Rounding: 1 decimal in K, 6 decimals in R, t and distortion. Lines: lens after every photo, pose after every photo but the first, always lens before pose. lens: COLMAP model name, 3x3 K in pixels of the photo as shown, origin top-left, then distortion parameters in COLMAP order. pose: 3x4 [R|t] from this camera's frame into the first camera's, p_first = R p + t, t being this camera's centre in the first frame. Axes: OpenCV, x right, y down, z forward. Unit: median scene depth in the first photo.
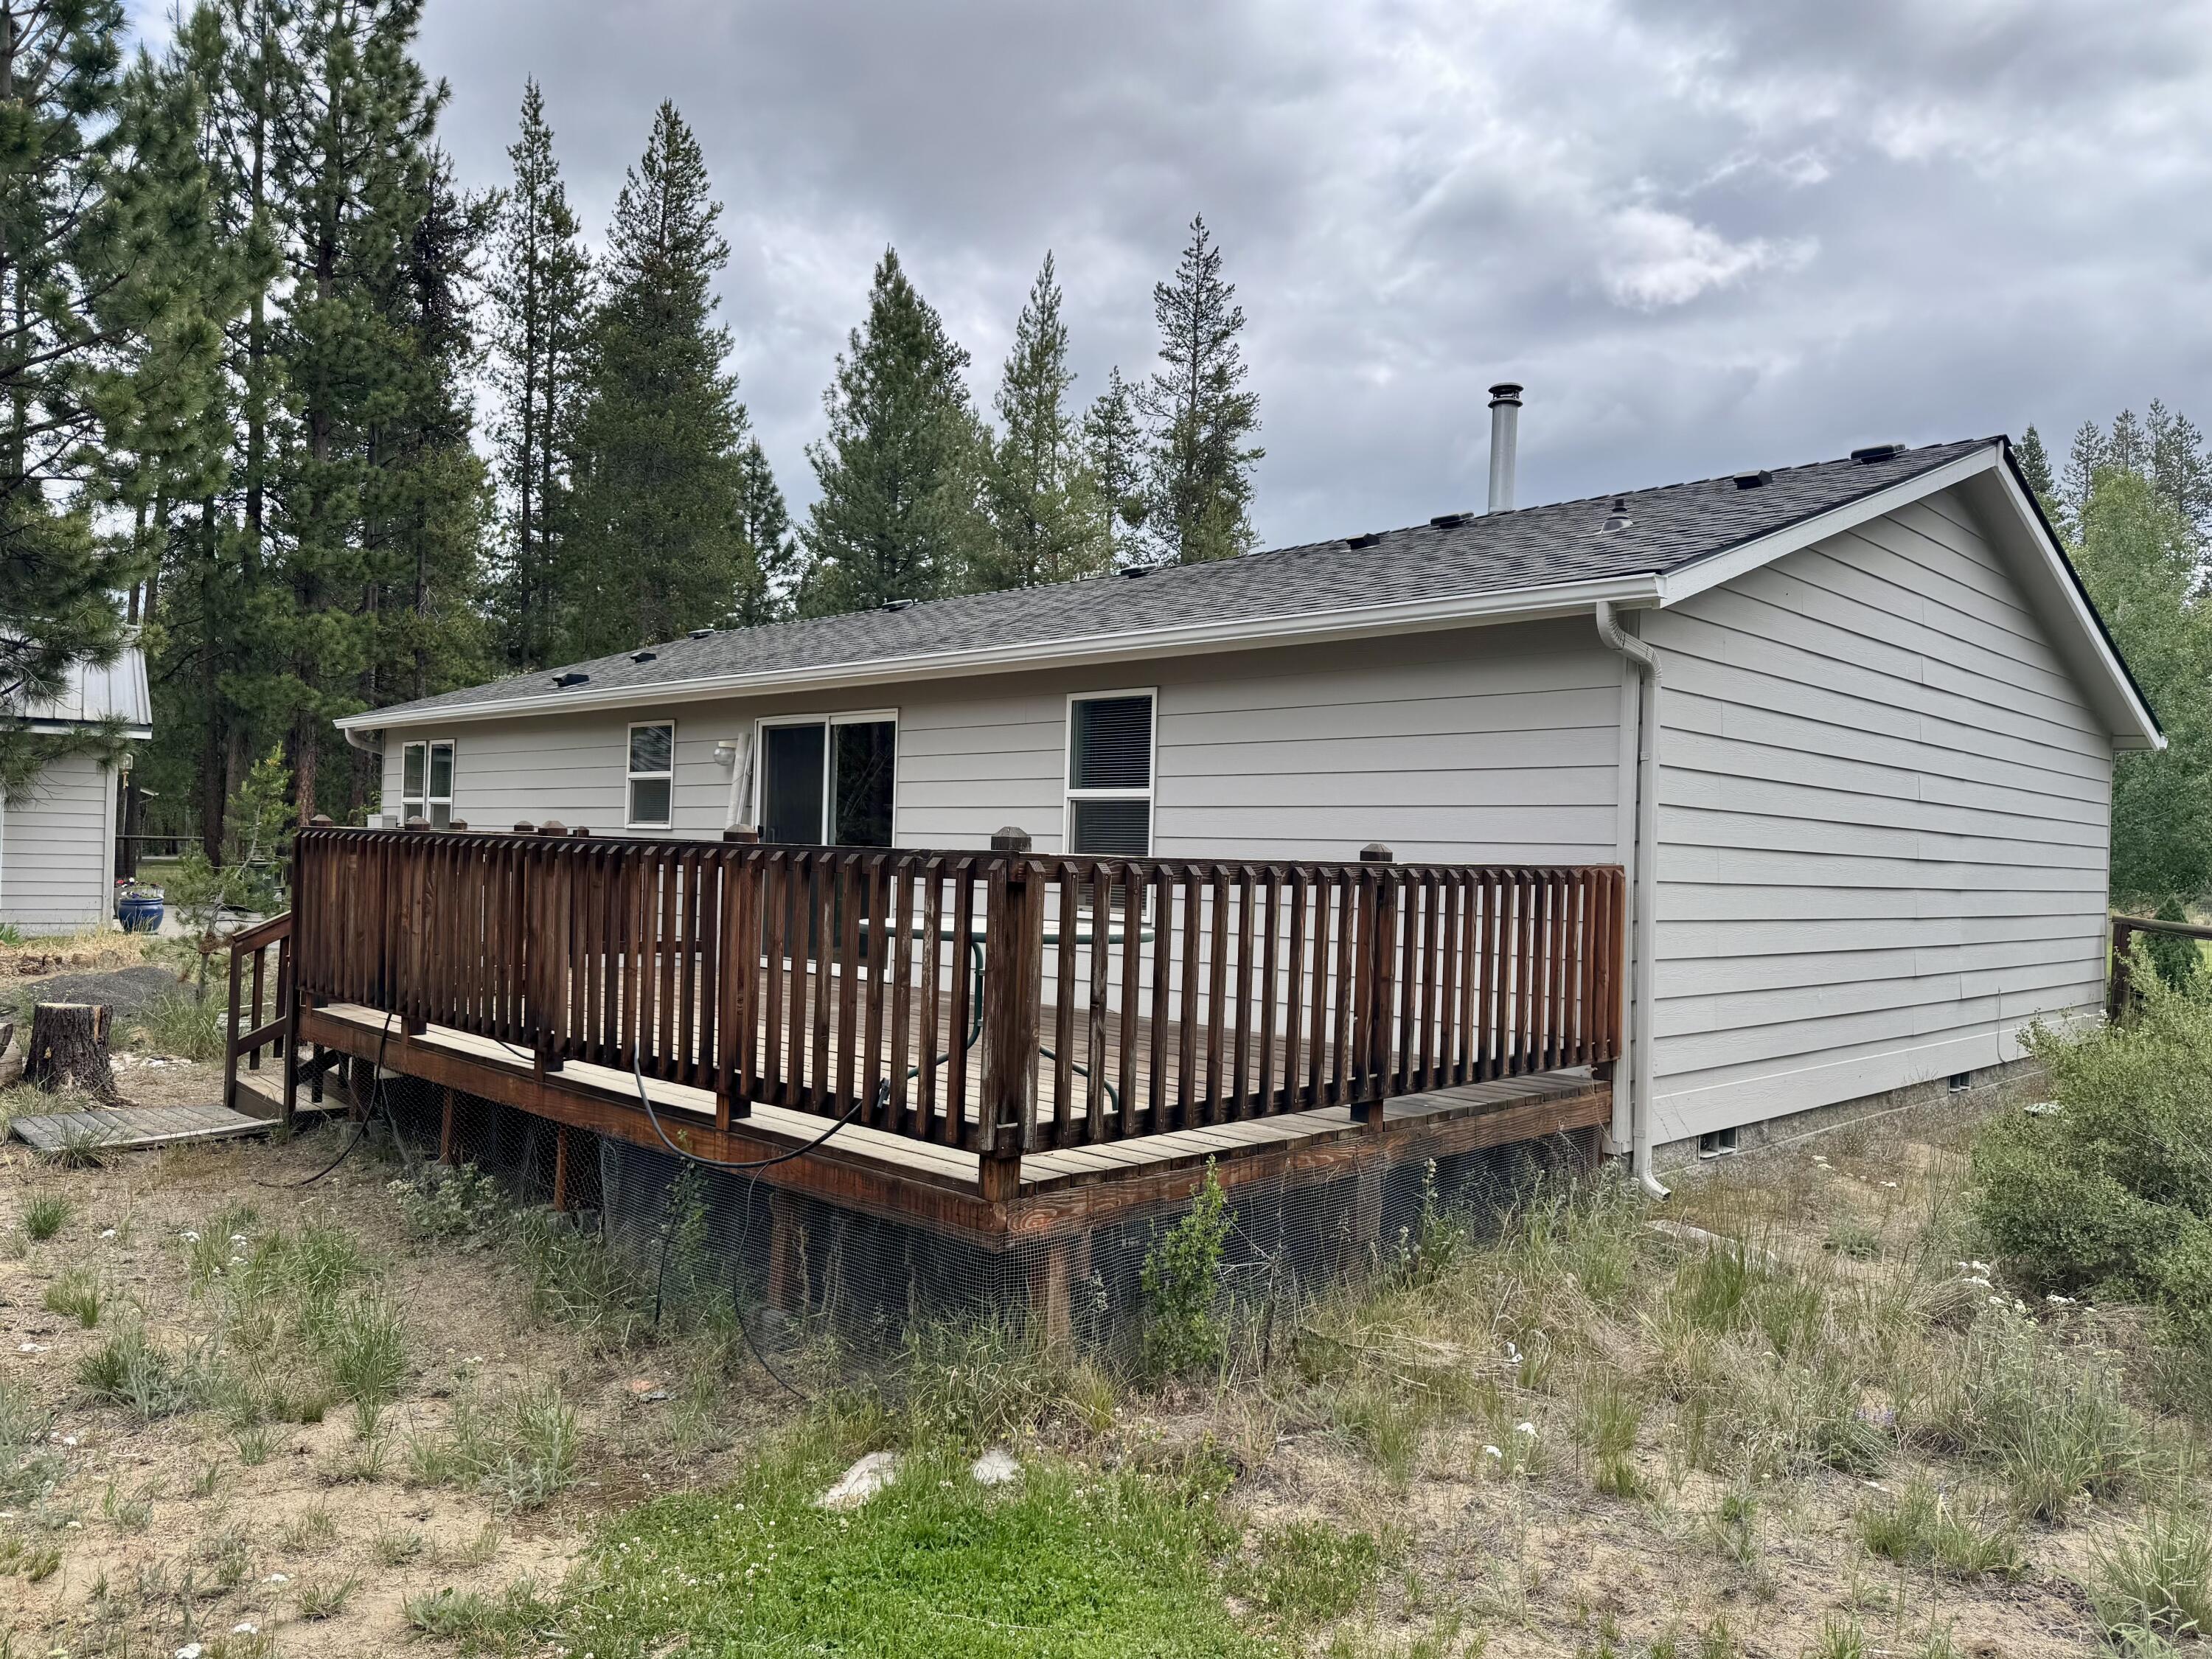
lens RADIAL K [[1558.2, 0, 1092.9], [0, 1558.2, 831.0], [0, 0, 1]] dist [0.039143, -0.055009]
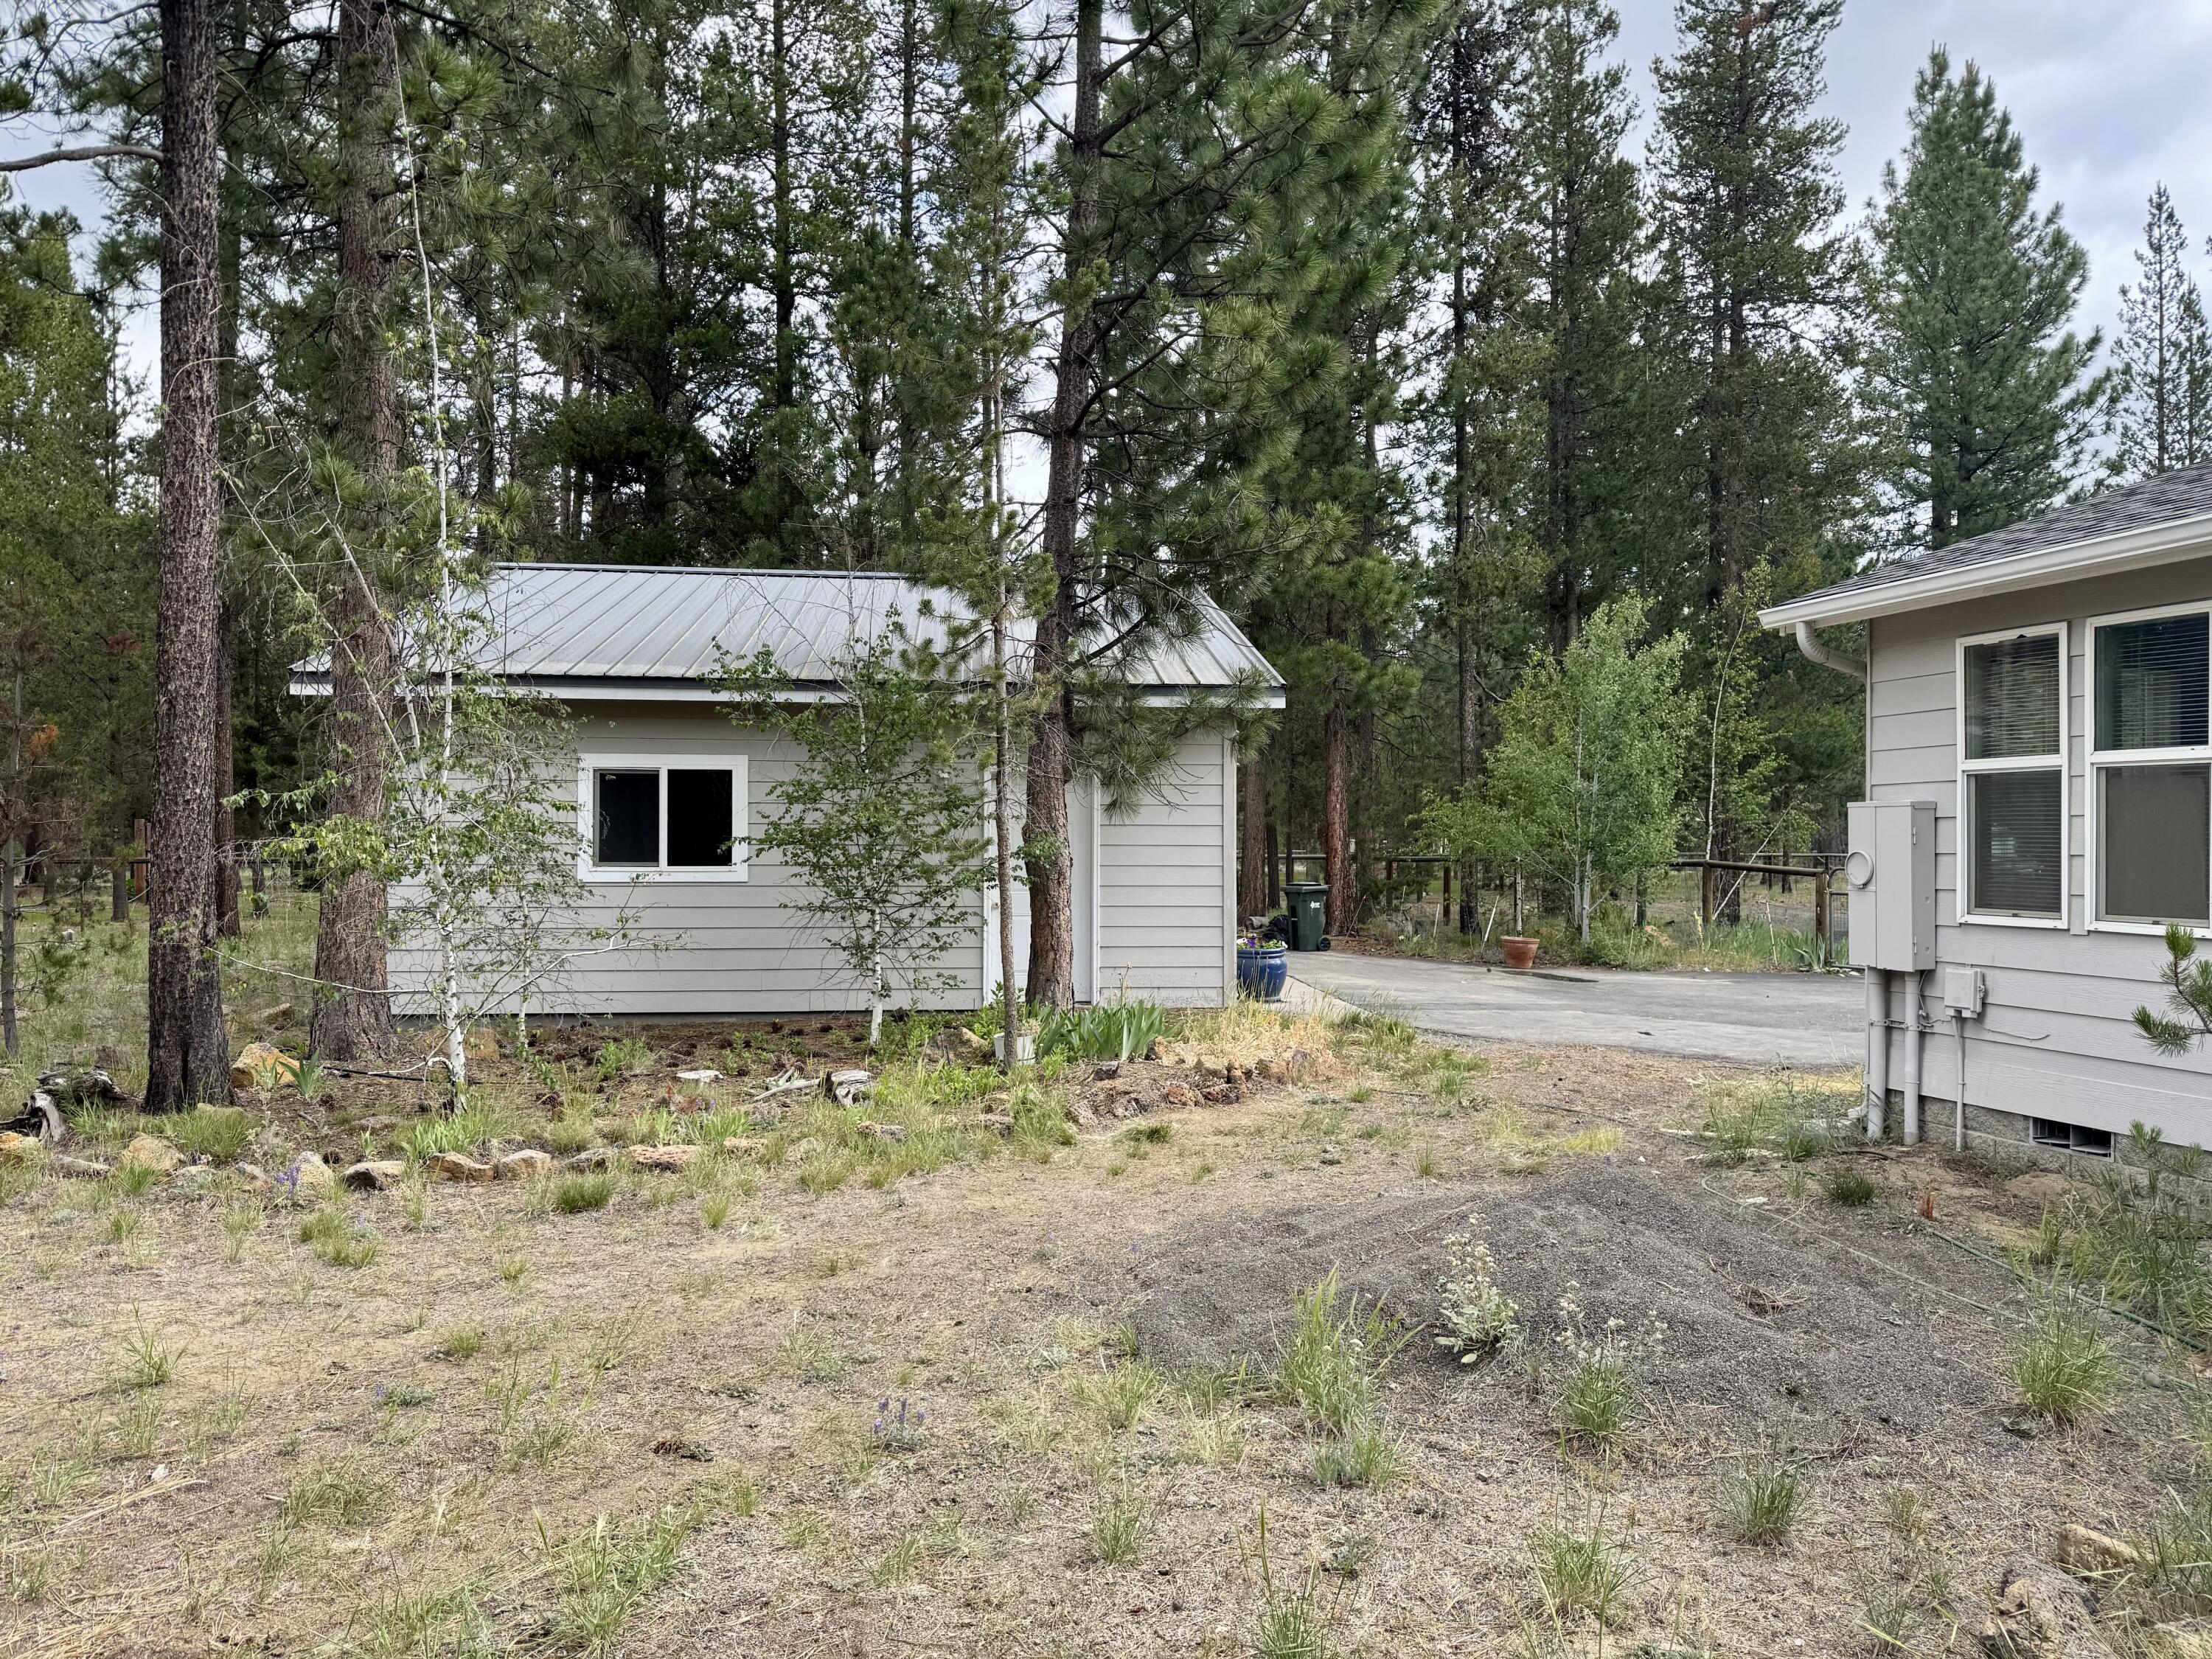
lens RADIAL K [[1558.2, 0, 1092.9], [0, 1558.2, 831.0], [0, 0, 1]] dist [0.039143, -0.055009]
pose [[0.869057, -0.029478, -0.493833, -0.121768], [0.031261, 0.999500, -0.004648, -0.002010], [0.493723, -0.011399, 0.869544, 0.135299]]
